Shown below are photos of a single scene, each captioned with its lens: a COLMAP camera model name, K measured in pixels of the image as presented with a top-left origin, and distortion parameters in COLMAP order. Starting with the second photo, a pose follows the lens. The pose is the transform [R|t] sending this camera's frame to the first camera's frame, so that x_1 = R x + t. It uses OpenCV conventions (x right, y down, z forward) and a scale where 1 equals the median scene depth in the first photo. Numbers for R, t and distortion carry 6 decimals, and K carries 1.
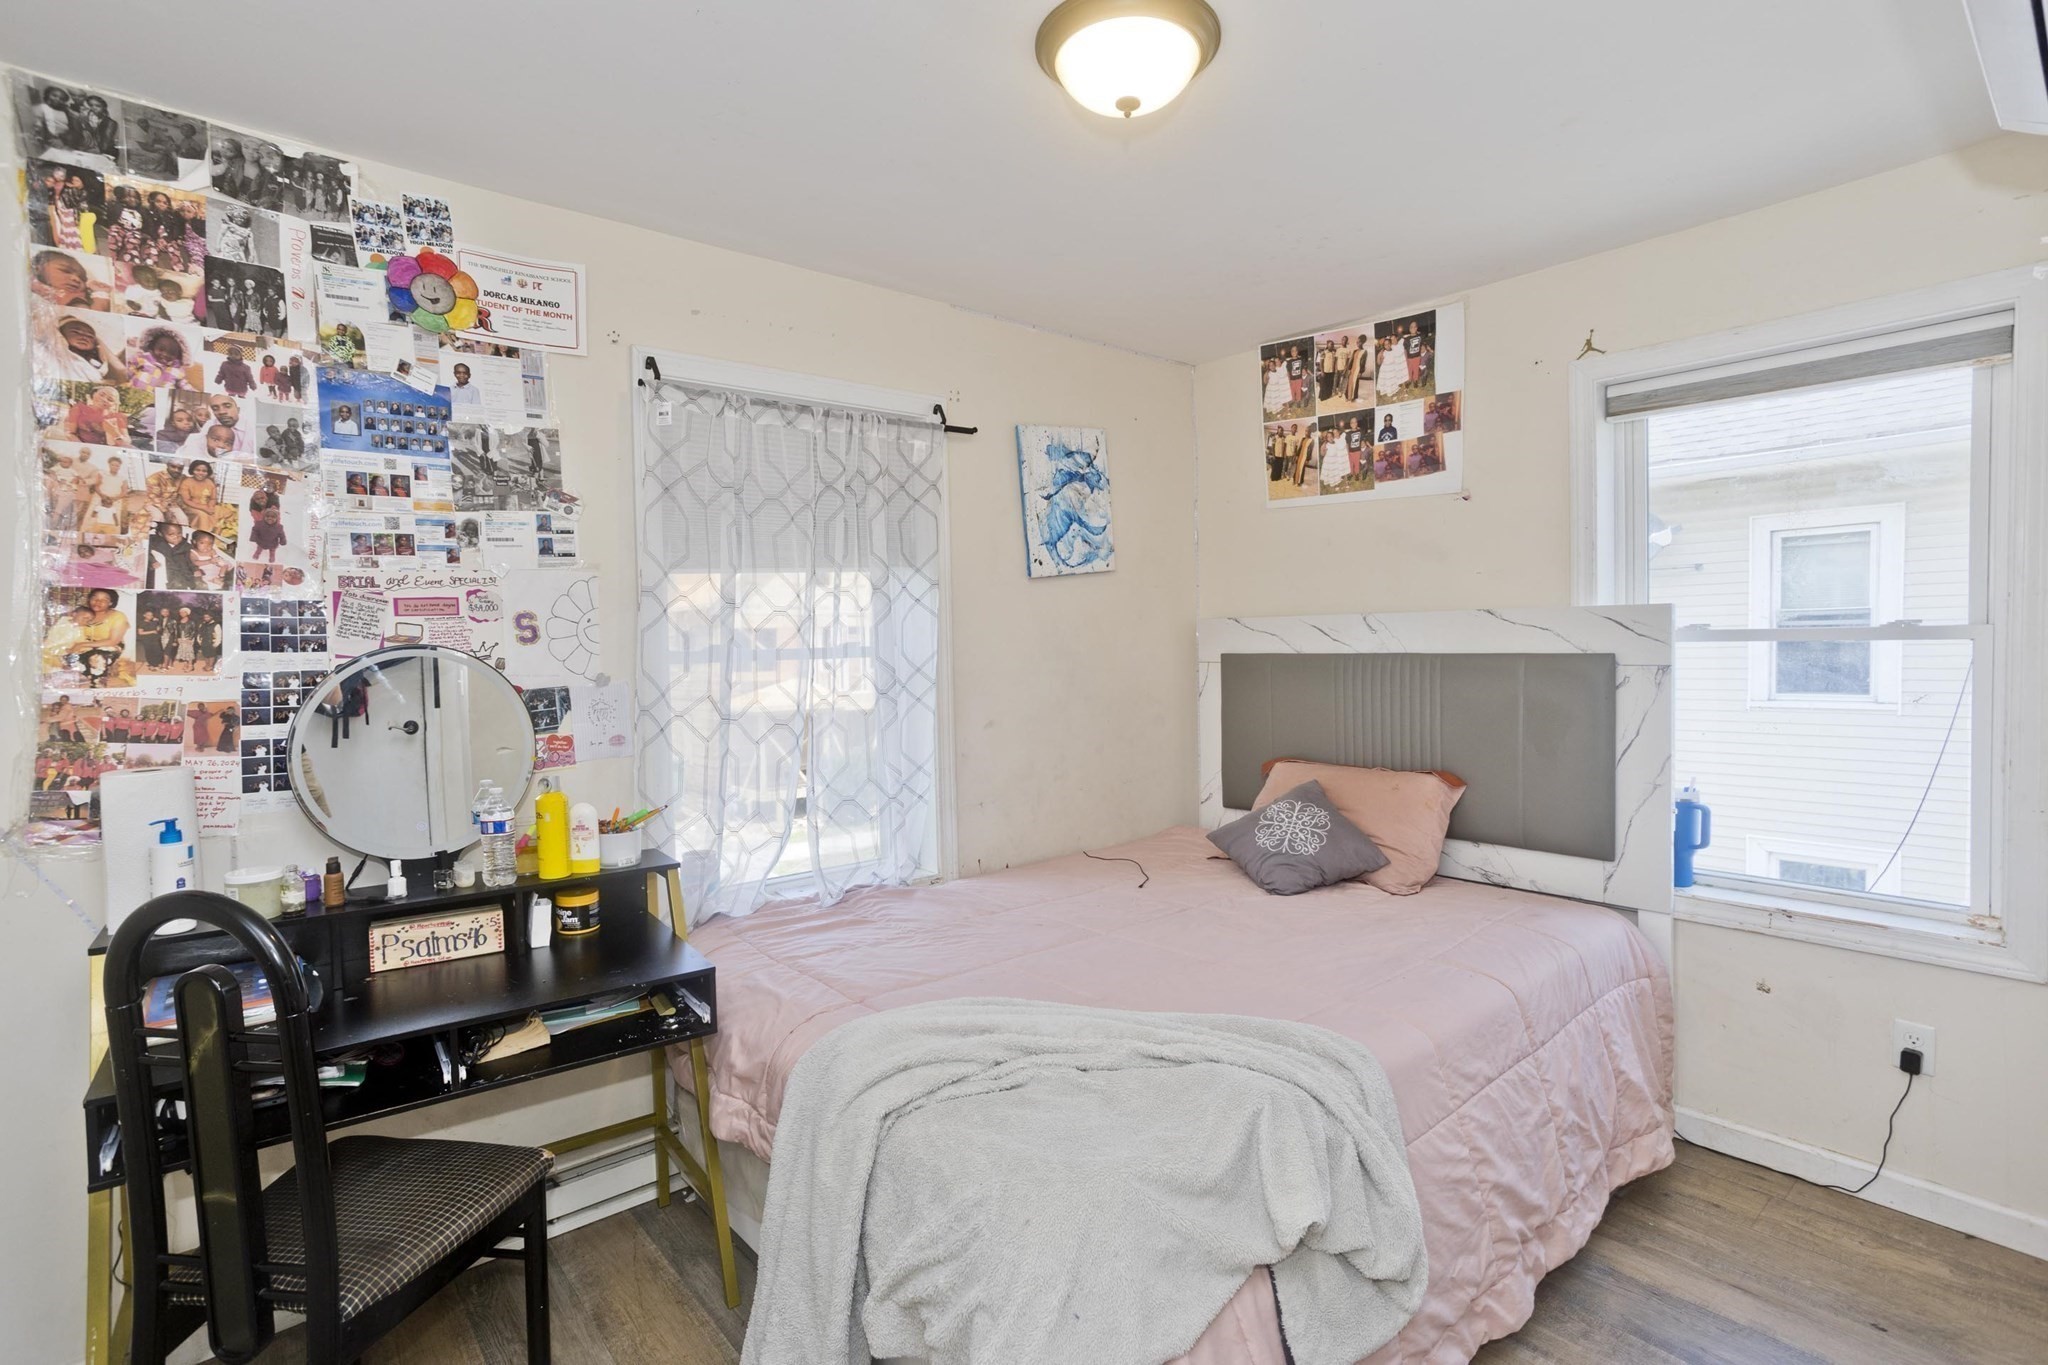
lens RADIAL K [[988.0, 0, 1024.0], [0, 988.0, 682.5], [0, 0, 1]] dist [-0.053492, 0.036504]
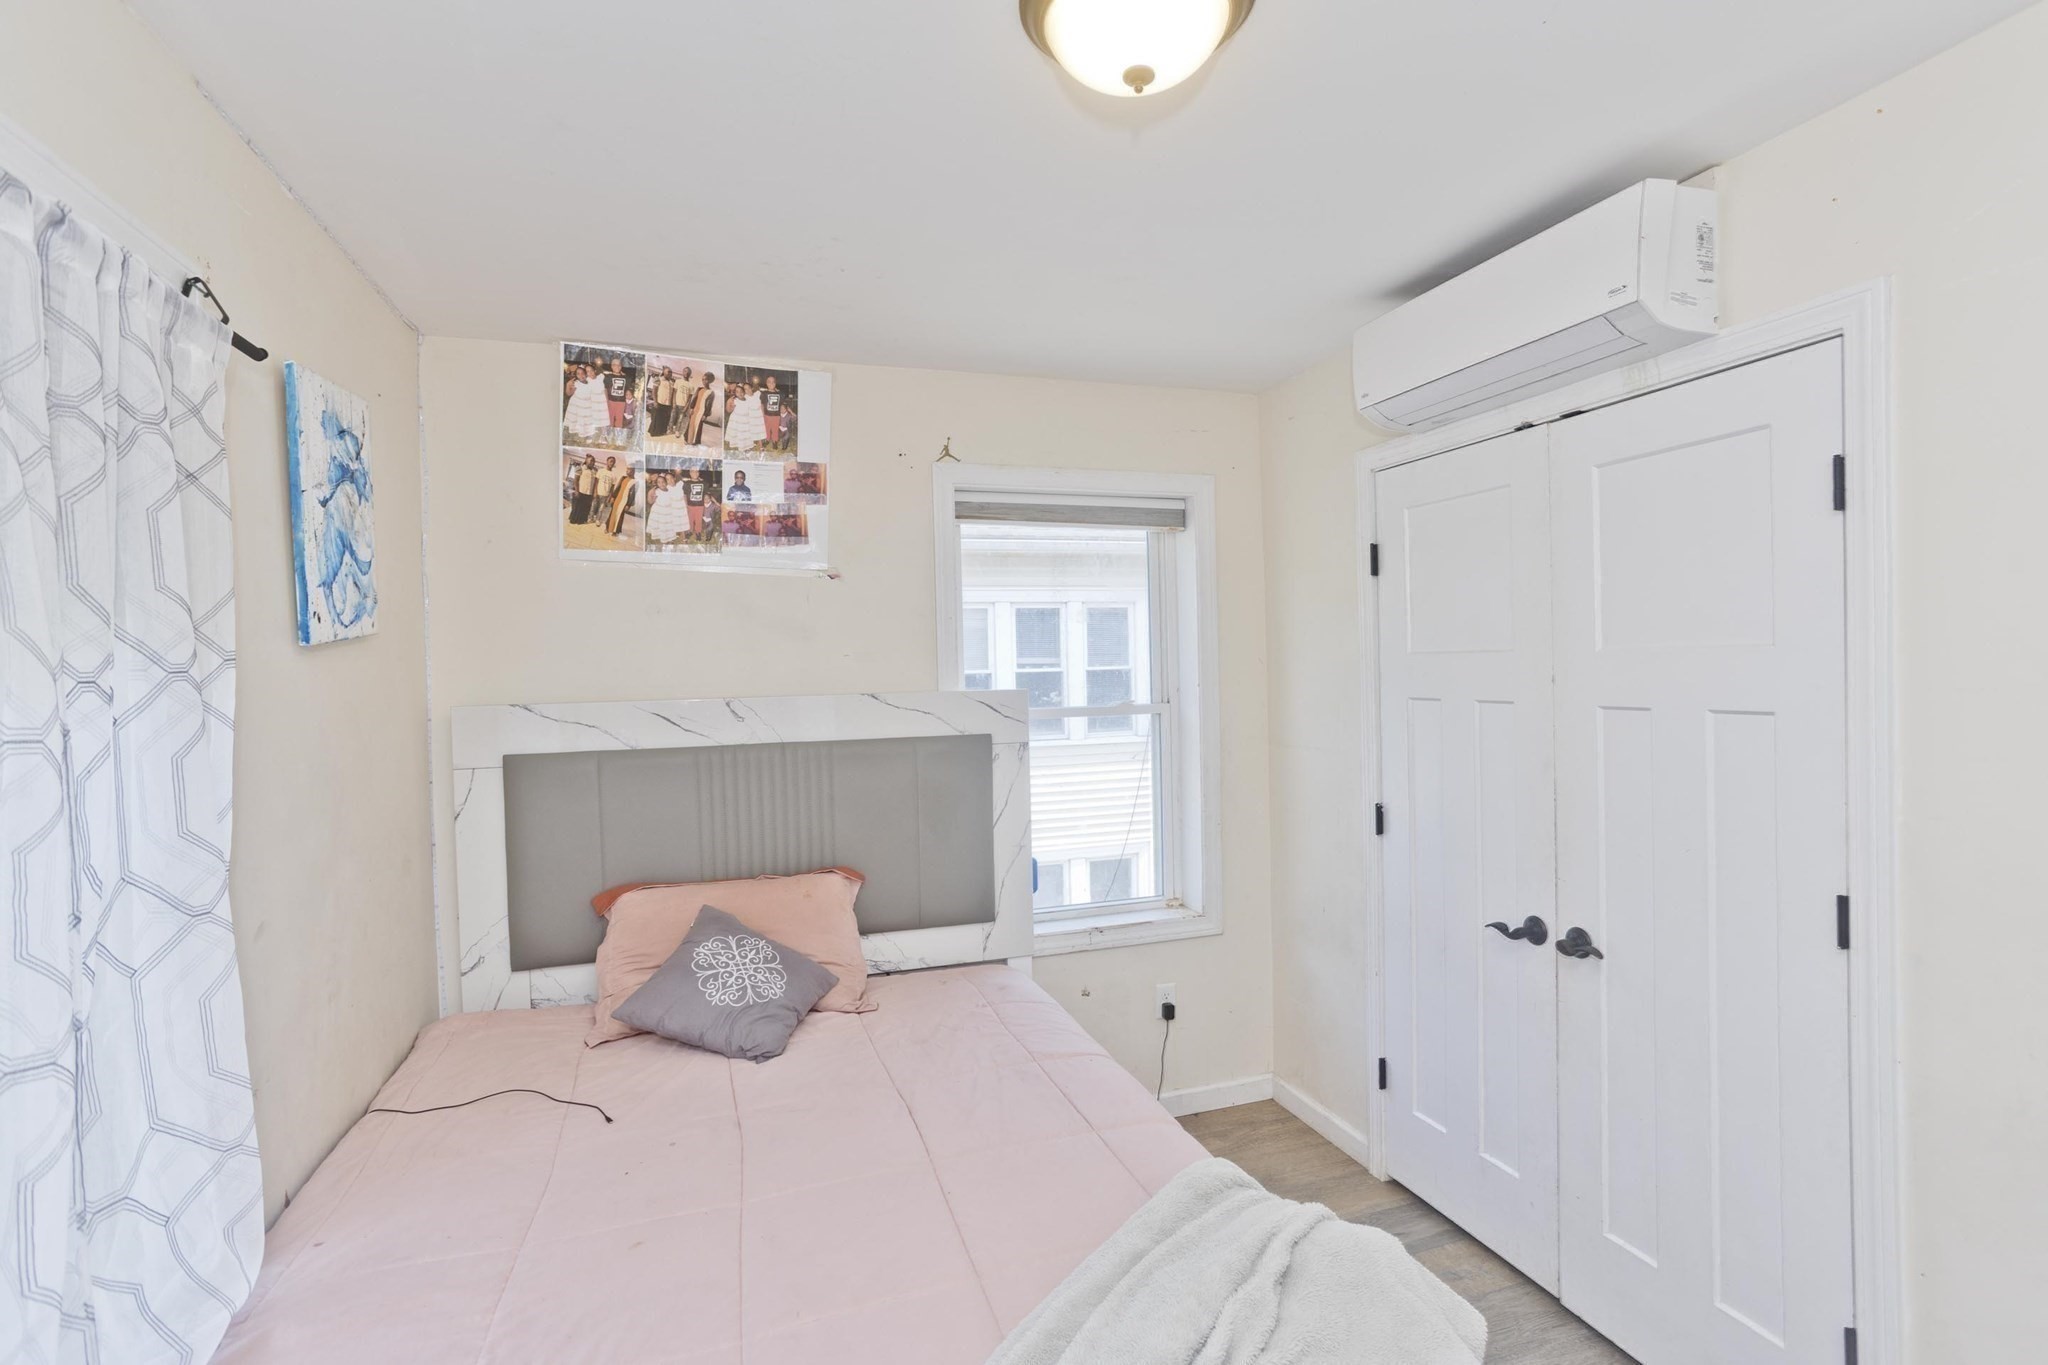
lens RADIAL K [[988.0, 0, 1024.0], [0, 988.0, 682.5], [0, 0, 1]] dist [-0.053492, 0.036504]
pose [[0.380169, -0.005717, 0.924899, -0.345049], [0.057920, 0.998165, -0.017637, -0.053687], [-0.923102, 0.060275, 0.379803, 0.437487]]
